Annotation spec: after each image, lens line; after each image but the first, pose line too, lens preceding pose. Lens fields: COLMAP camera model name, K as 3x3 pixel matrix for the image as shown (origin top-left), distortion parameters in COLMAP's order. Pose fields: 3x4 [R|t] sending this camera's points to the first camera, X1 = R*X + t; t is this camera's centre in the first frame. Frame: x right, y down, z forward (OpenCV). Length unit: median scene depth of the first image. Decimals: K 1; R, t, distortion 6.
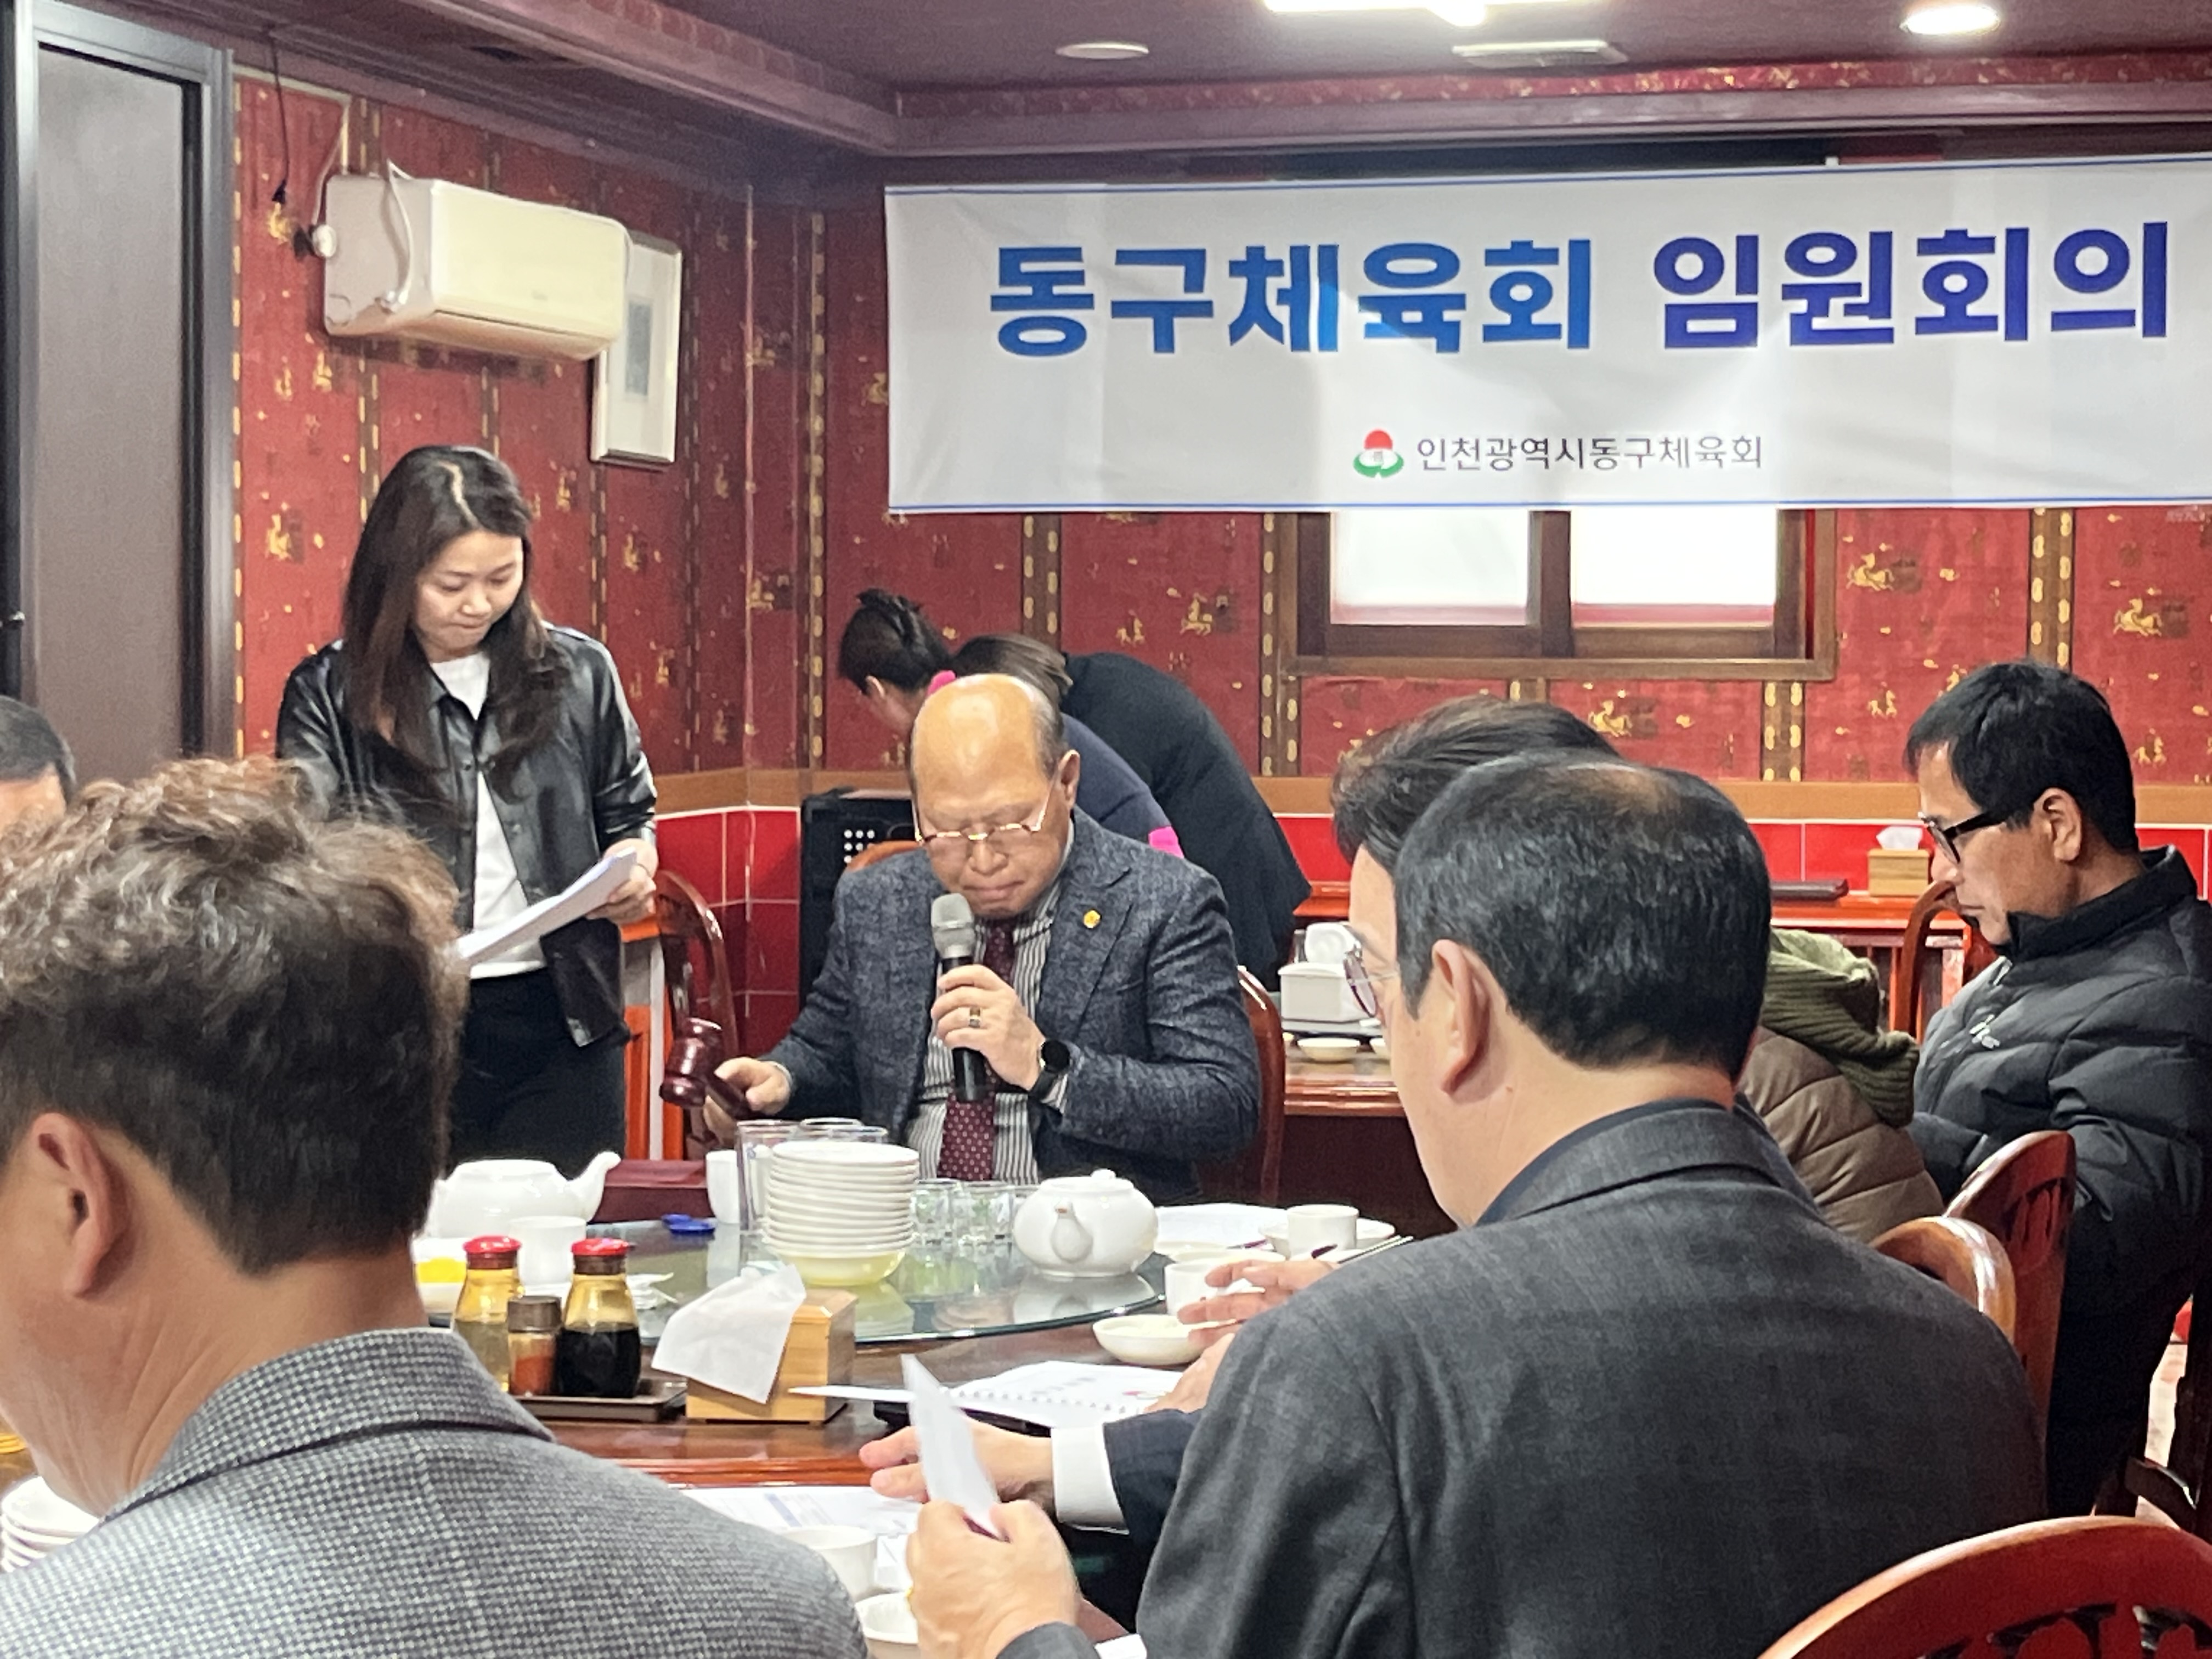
lens RADIAL K [[4346.2, 0, 1106.0], [0, 4346.2, 829.5], [0, 0, 1]] dist [0.100307, -0.407829]
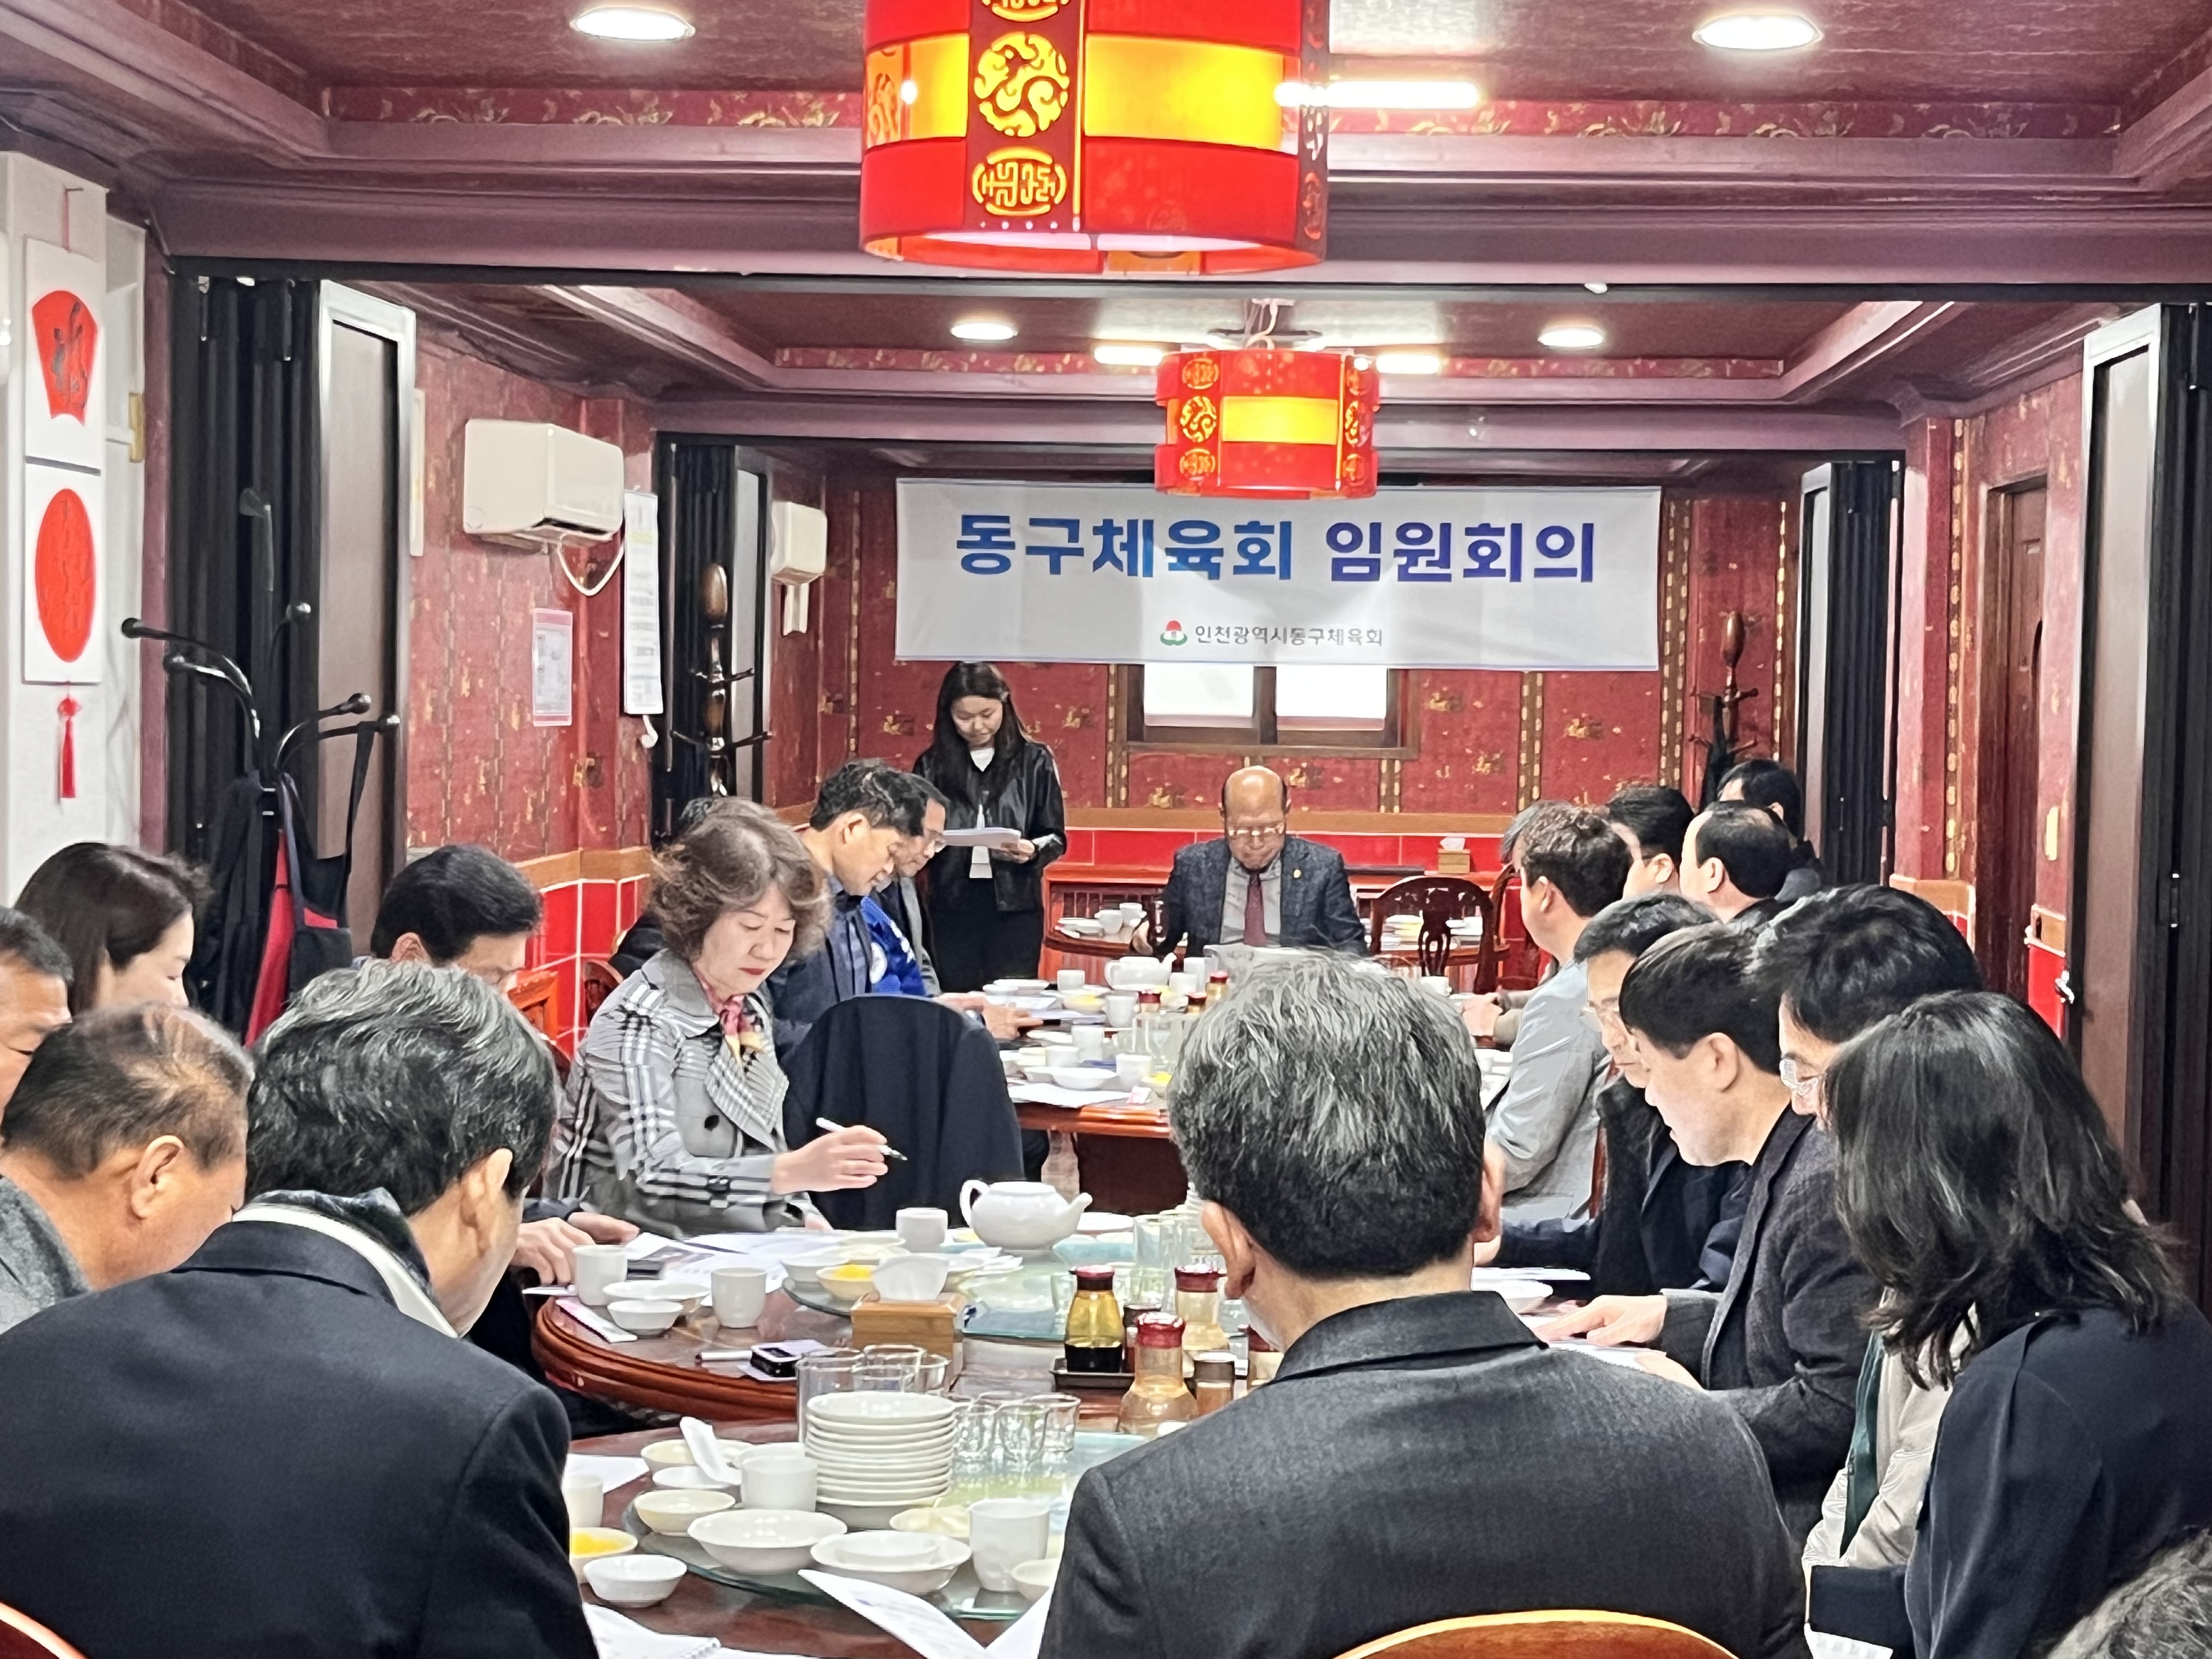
lens RADIAL K [[3759.7, 0, 1058.8], [0, 3759.7, 829.9], [0, 0, 1]] dist [0.249452, -1.070831]
pose [[0.981530, 0.006999, 0.191180, -0.293652], [-0.006172, 0.999969, -0.004925, 0.005207], [-0.191209, 0.003654, 0.981543, -0.563565]]
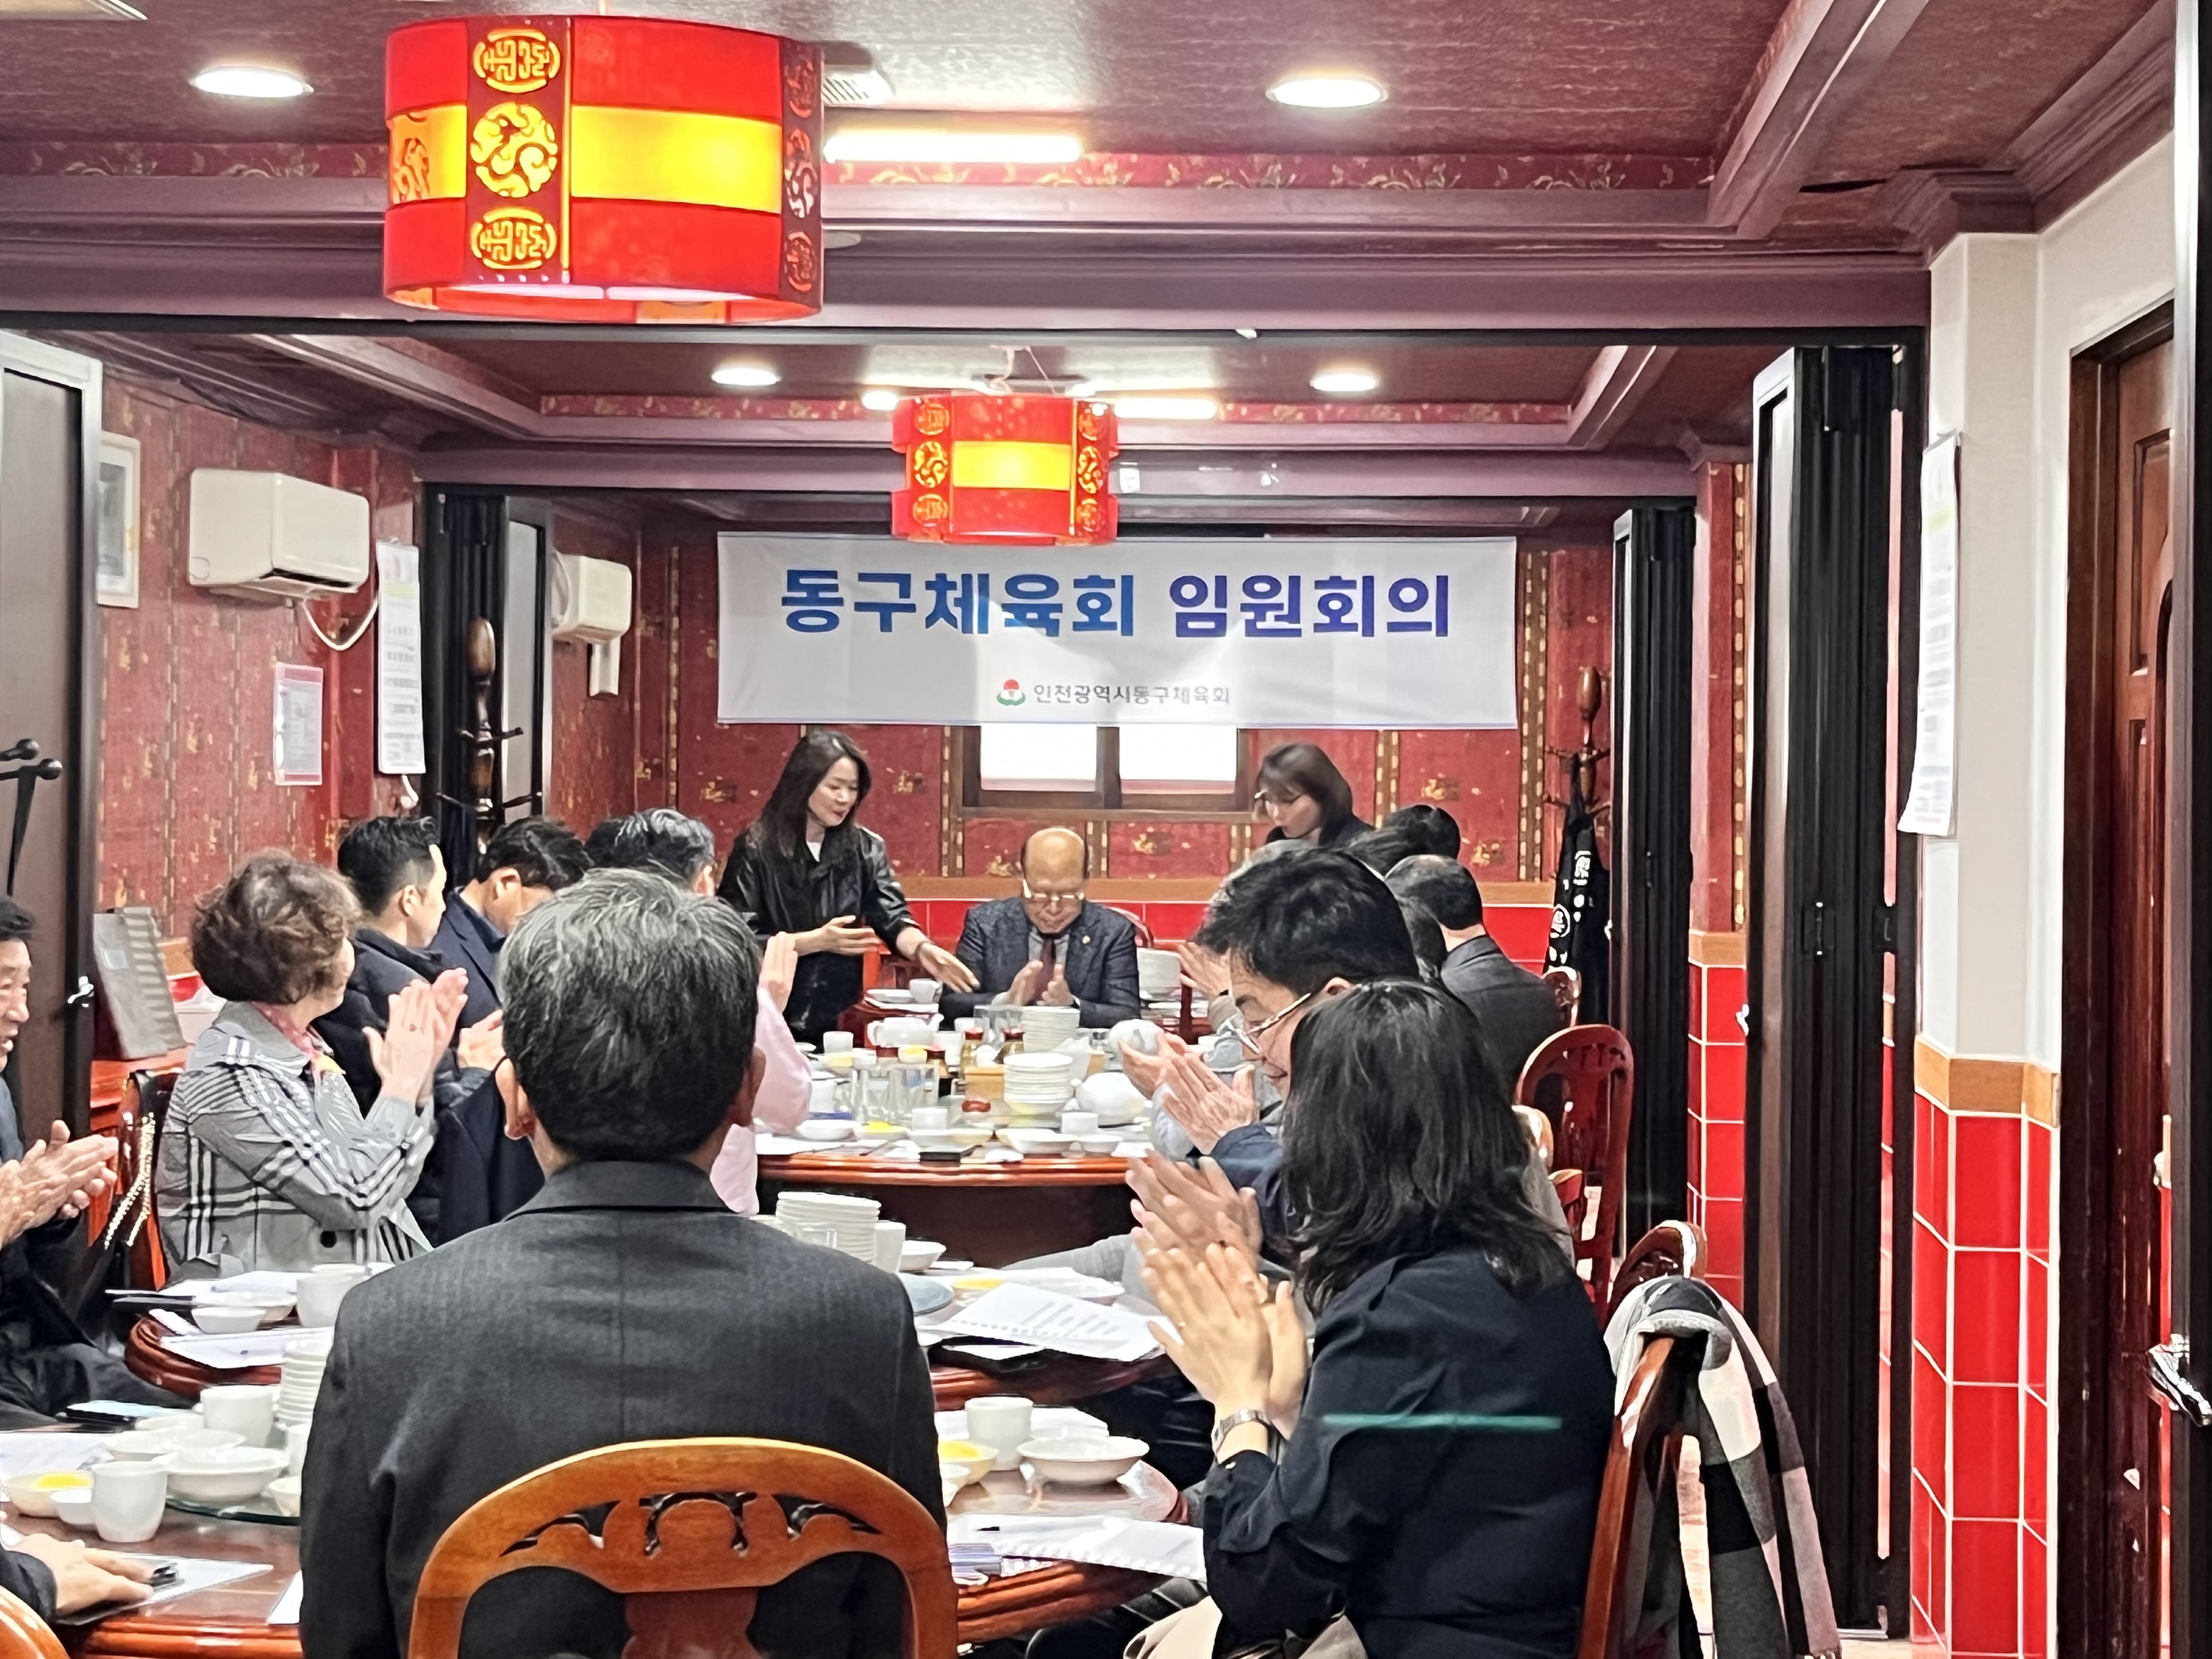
lens RADIAL K [[4143.2, 0, 1102.6], [0, 4143.2, 788.3], [0, 0, 1]] dist [0.187458, -0.491000]
pose [[0.977035, 0.005432, 0.213008, -0.260171], [0.002660, 0.999286, -0.037688, 0.015241], [-0.213061, 0.037389, 0.976323, -0.643386]]
